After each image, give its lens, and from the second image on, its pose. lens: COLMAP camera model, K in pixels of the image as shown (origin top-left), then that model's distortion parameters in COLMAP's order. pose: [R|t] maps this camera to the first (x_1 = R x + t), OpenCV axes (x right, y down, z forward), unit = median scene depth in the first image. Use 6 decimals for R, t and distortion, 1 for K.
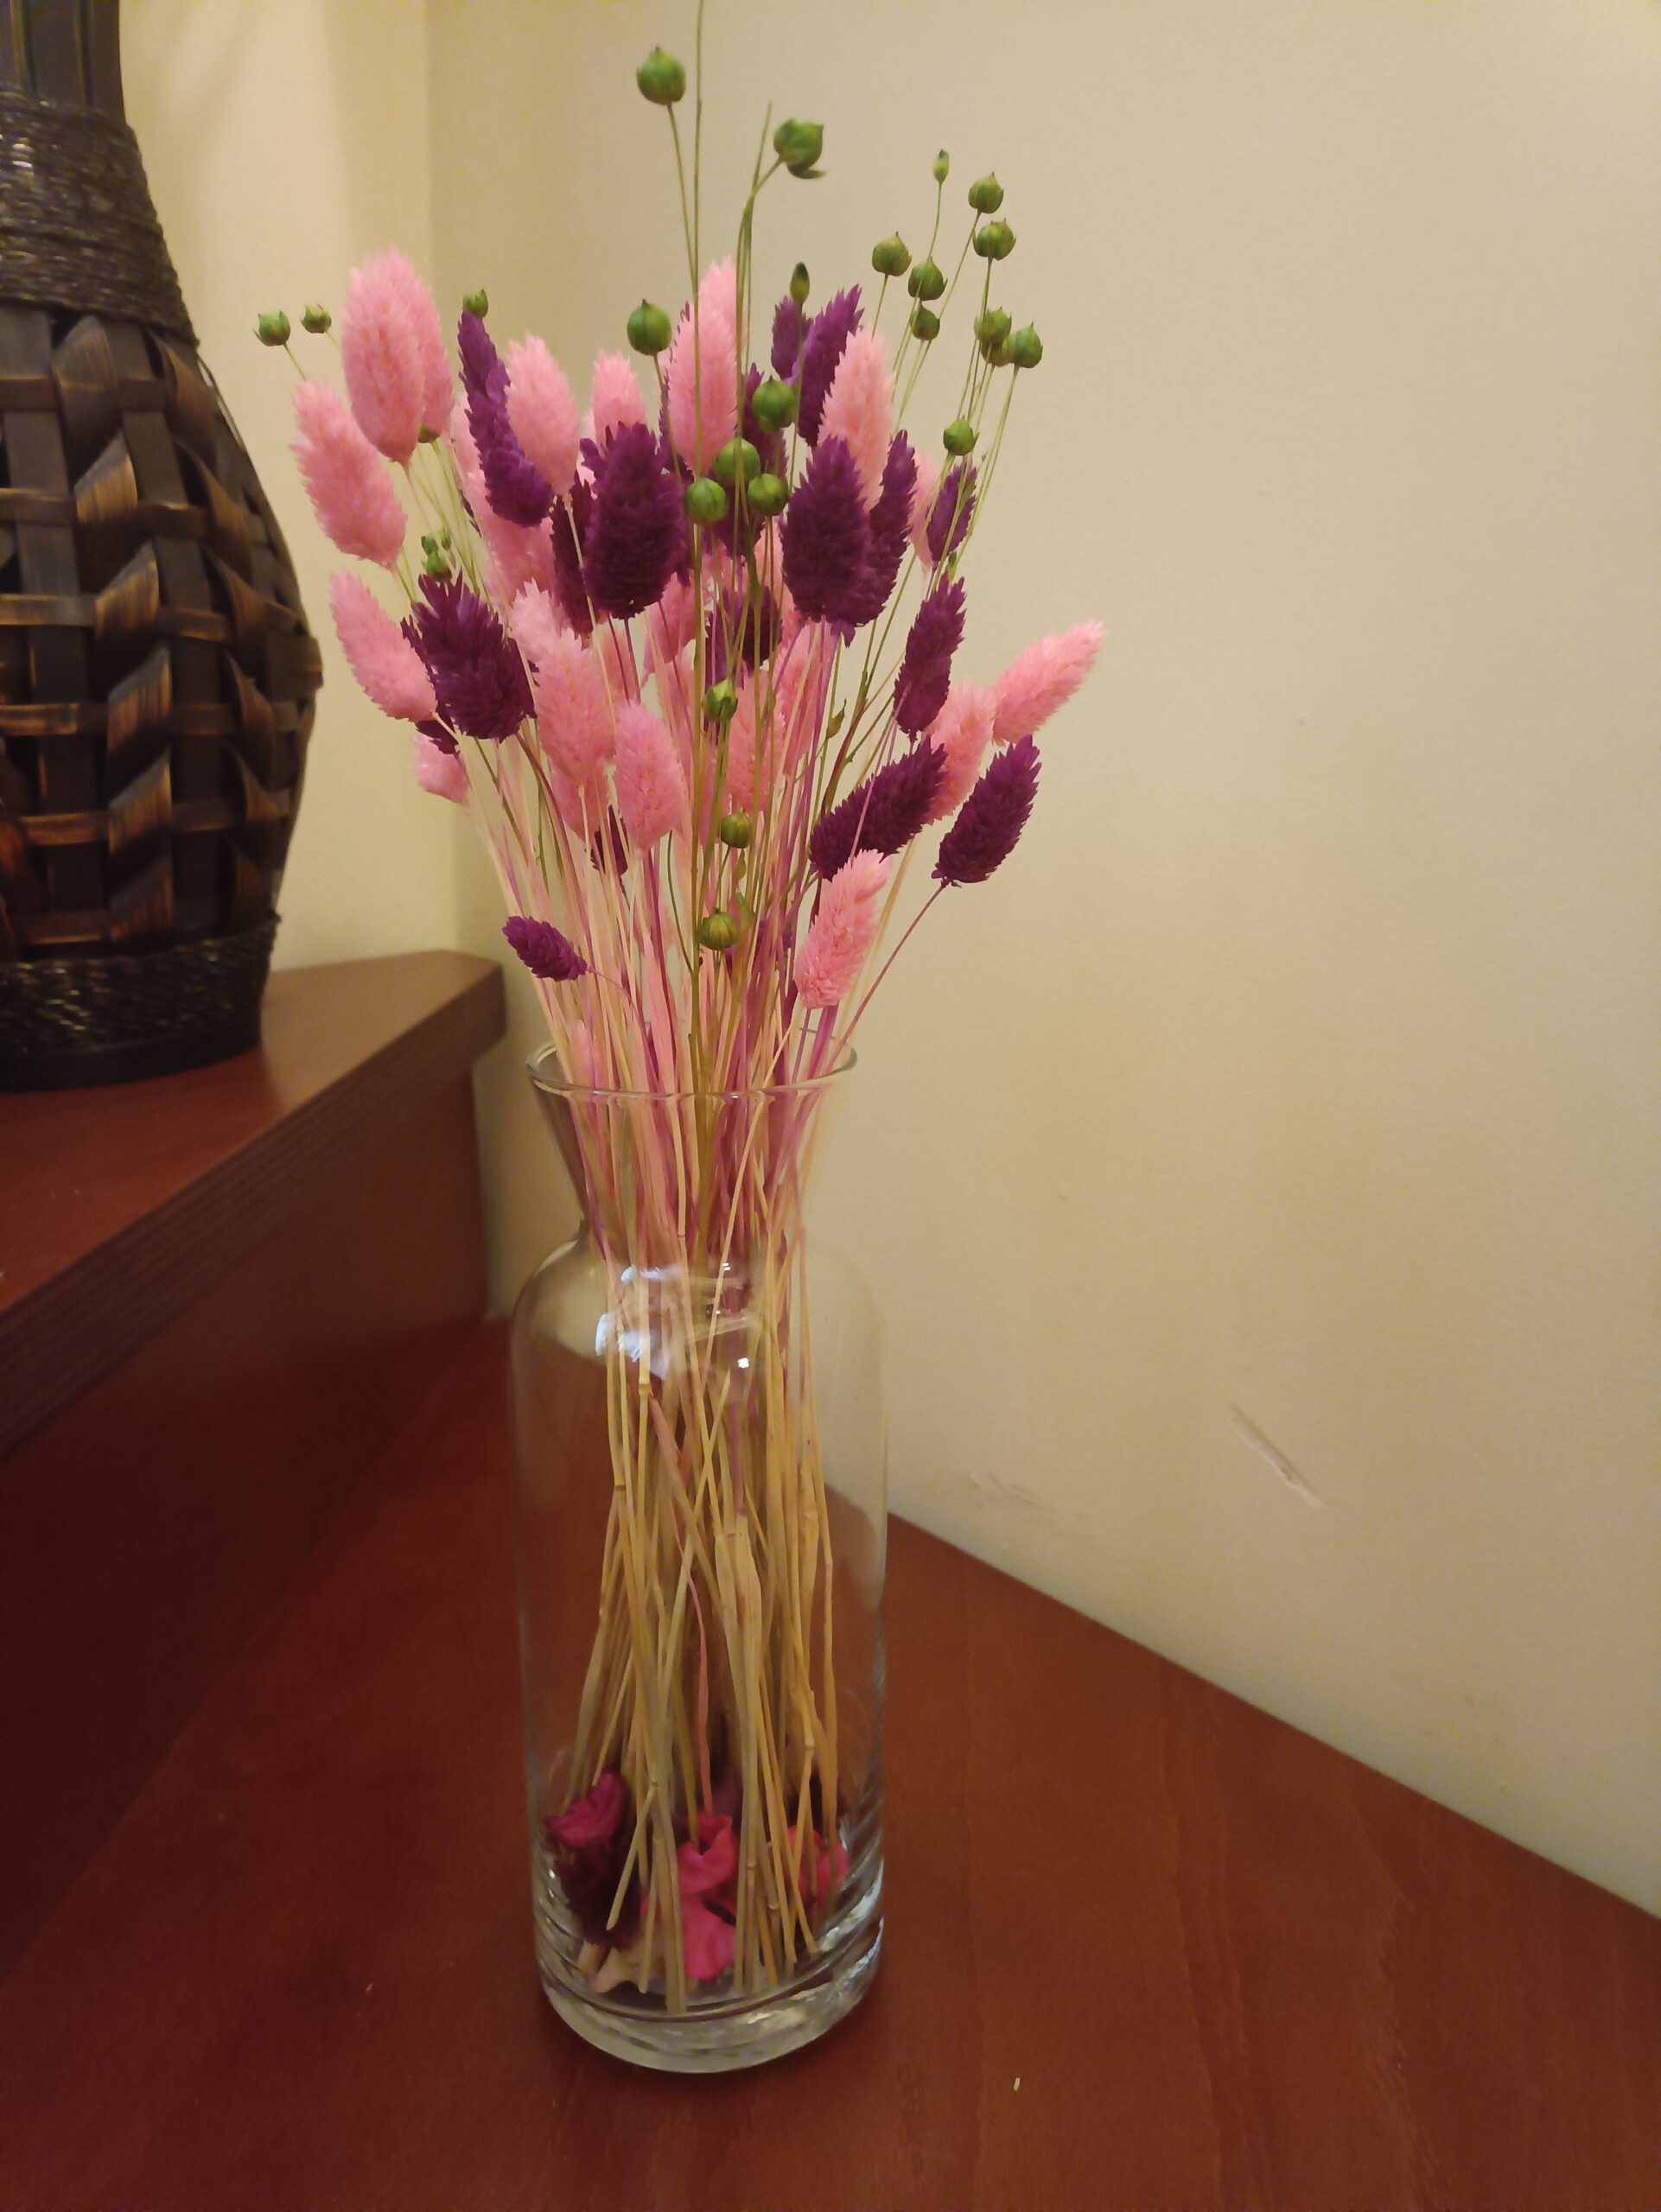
lens RADIAL K [[1584.1, 0, 830.5], [0, 1584.1, 1106.0], [0, 0, 1]] dist [-0.001569, -0.003993]
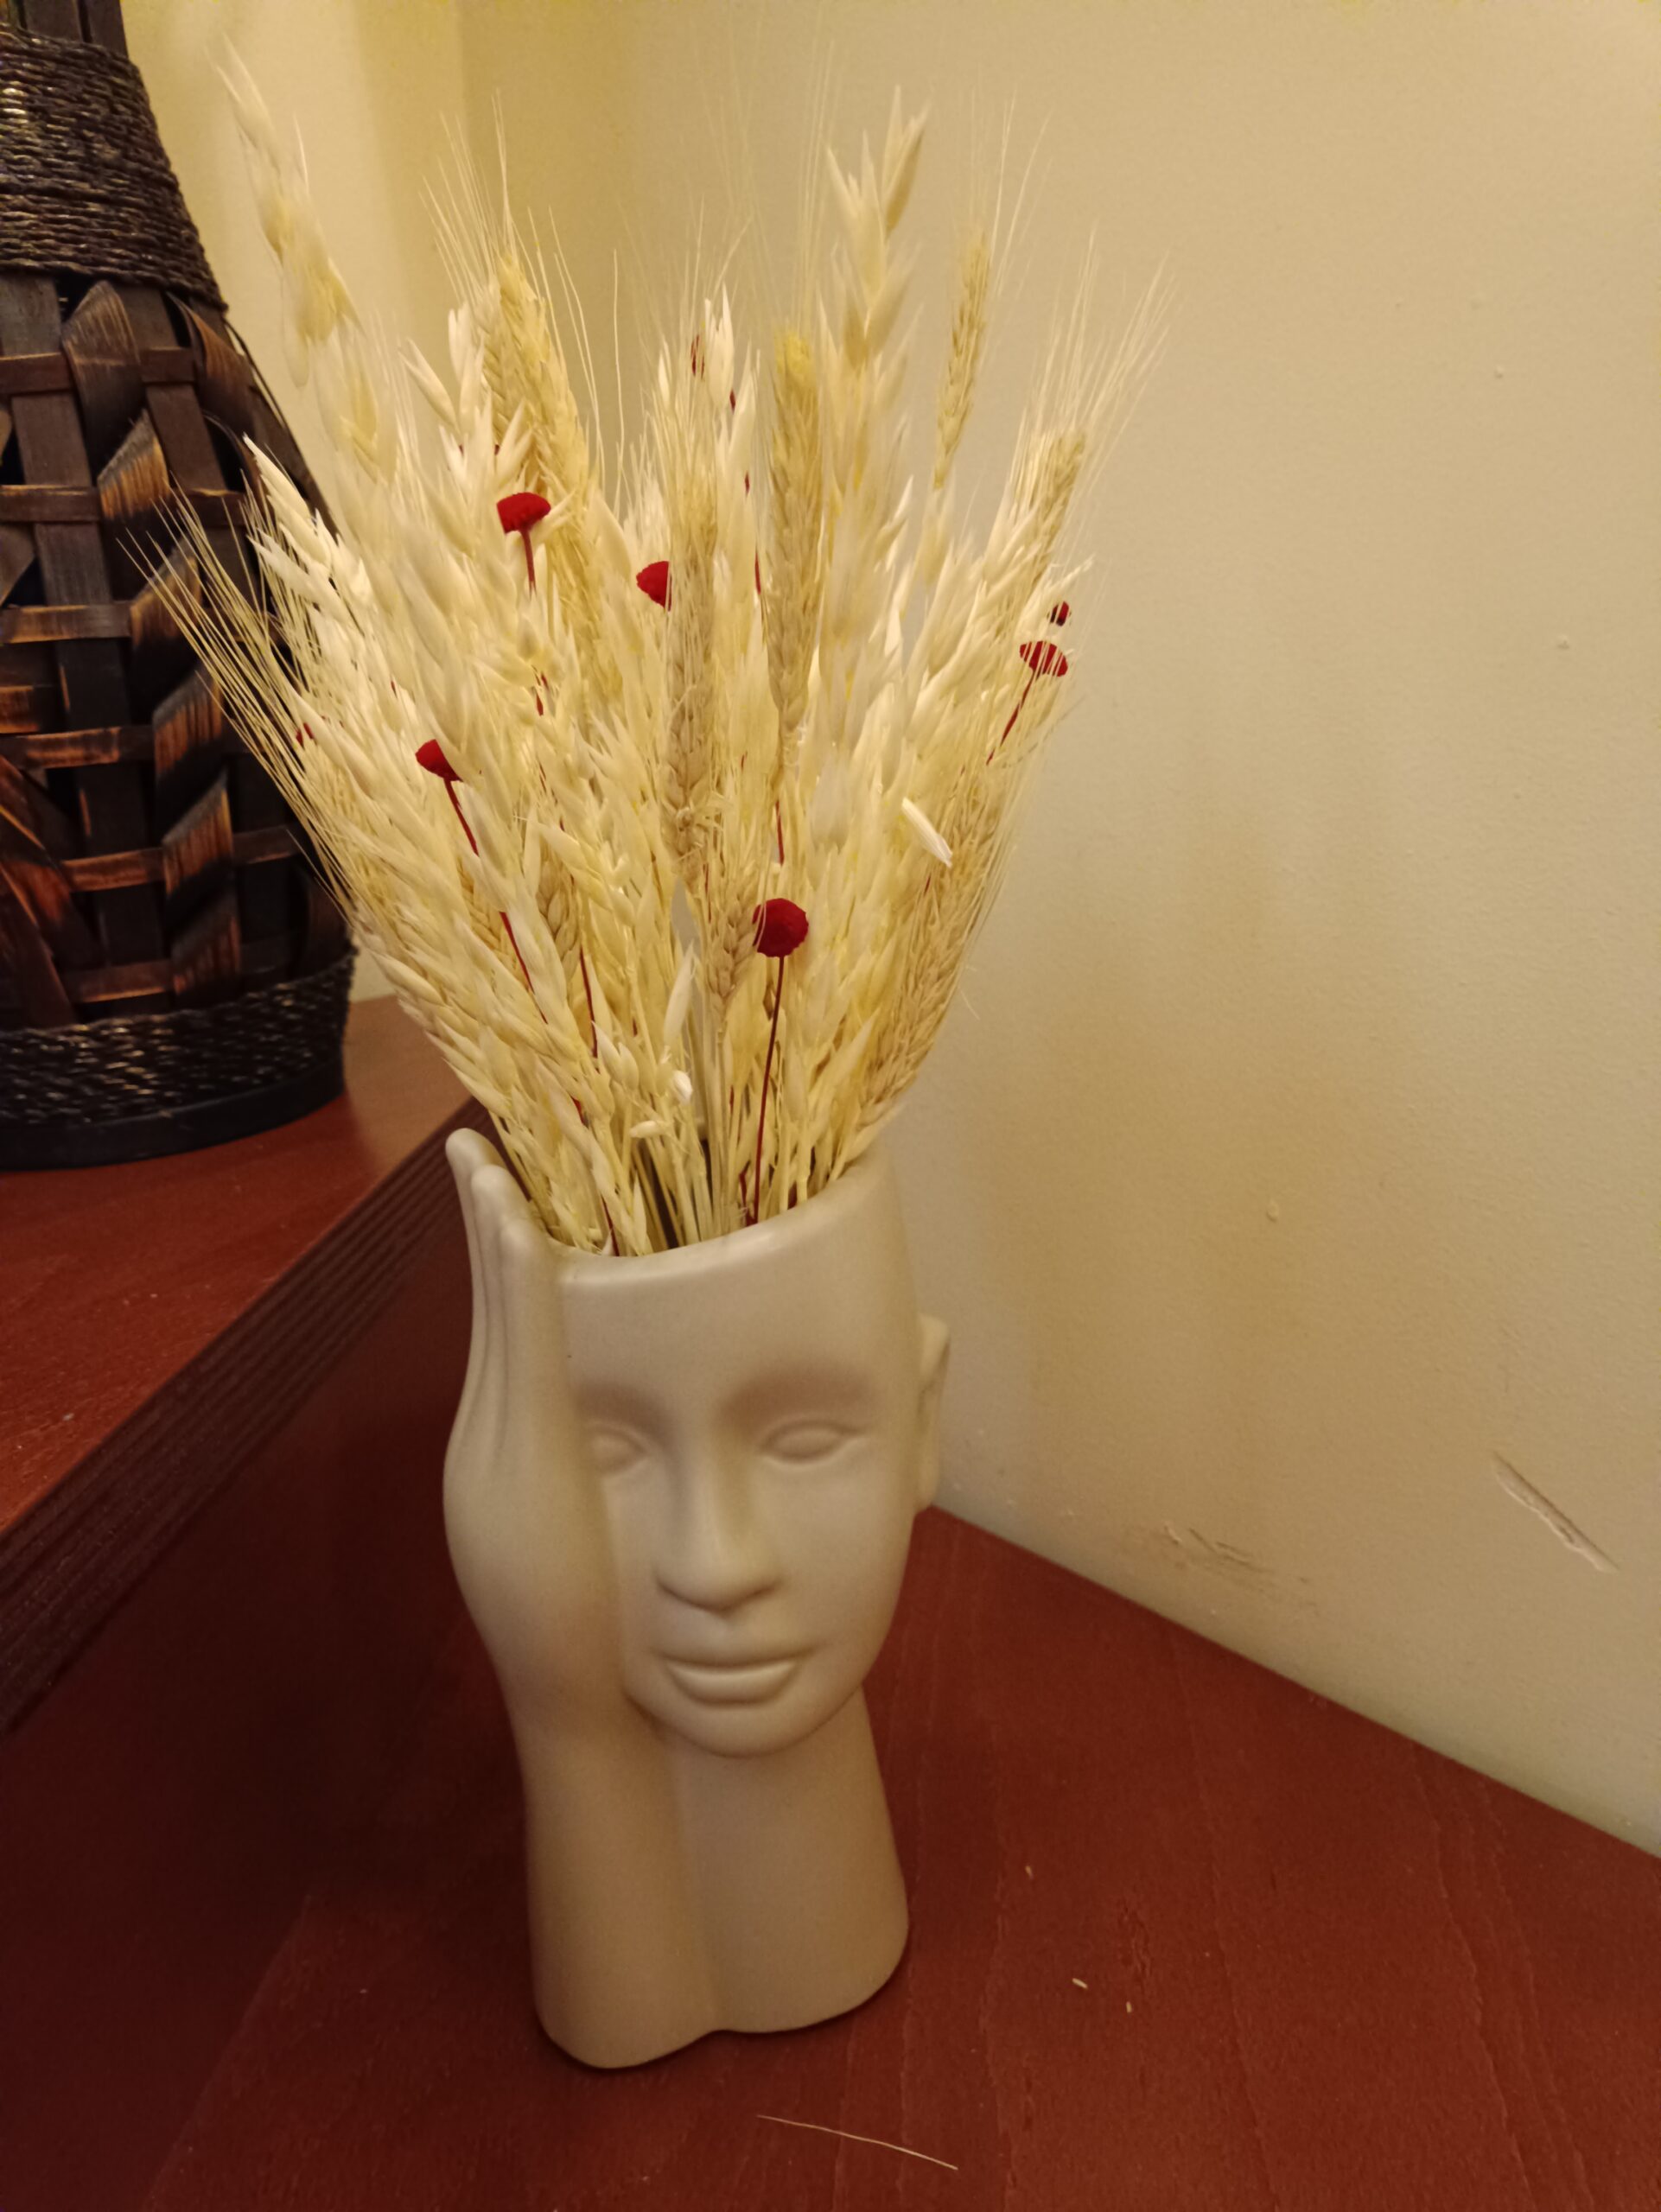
lens RADIAL K [[1584.1, 0, 830.5], [0, 1584.1, 1106.0], [0, 0, 1]] dist [-0.001569, -0.003993]
pose [[0.997318, -0.059392, -0.042776, -0.056145], [0.060093, 0.998076, 0.015294, -0.033654], [0.041785, -0.017823, 0.998968, 0.134104]]
